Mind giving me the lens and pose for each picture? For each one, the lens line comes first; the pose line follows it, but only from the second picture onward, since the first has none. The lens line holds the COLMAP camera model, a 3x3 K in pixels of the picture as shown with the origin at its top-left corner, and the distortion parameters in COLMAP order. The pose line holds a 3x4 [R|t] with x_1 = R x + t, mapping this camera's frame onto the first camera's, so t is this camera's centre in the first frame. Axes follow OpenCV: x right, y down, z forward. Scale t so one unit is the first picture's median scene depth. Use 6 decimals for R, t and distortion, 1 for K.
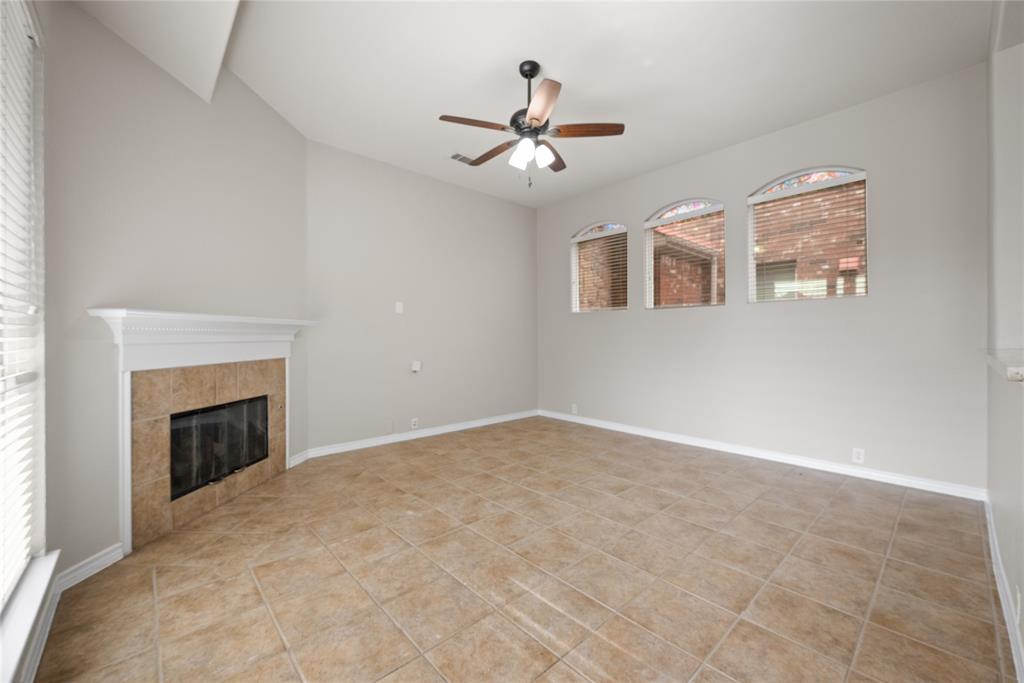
lens RADIAL K [[411.6, 0, 513.2], [0, 411.6, 337.5], [0, 0, 1]] dist [-0.000608, 0.000691]
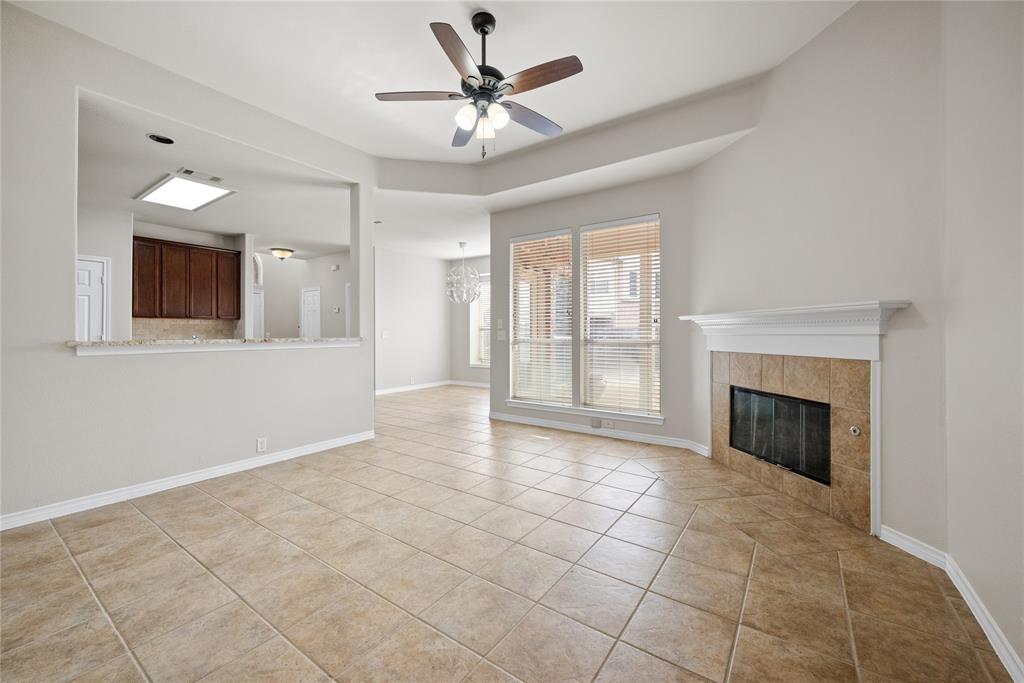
lens RADIAL K [[411.6, 0, 513.1], [0, 411.6, 326.0], [0, 0, 1]] dist [-0.000608, 0.000691]
pose [[-0.976838, -0.001510, -0.213975, 0.169901], [0.001569, 0.999898, -0.014216, 0.002982], [0.213974, -0.014222, -0.976736, 1.888657]]
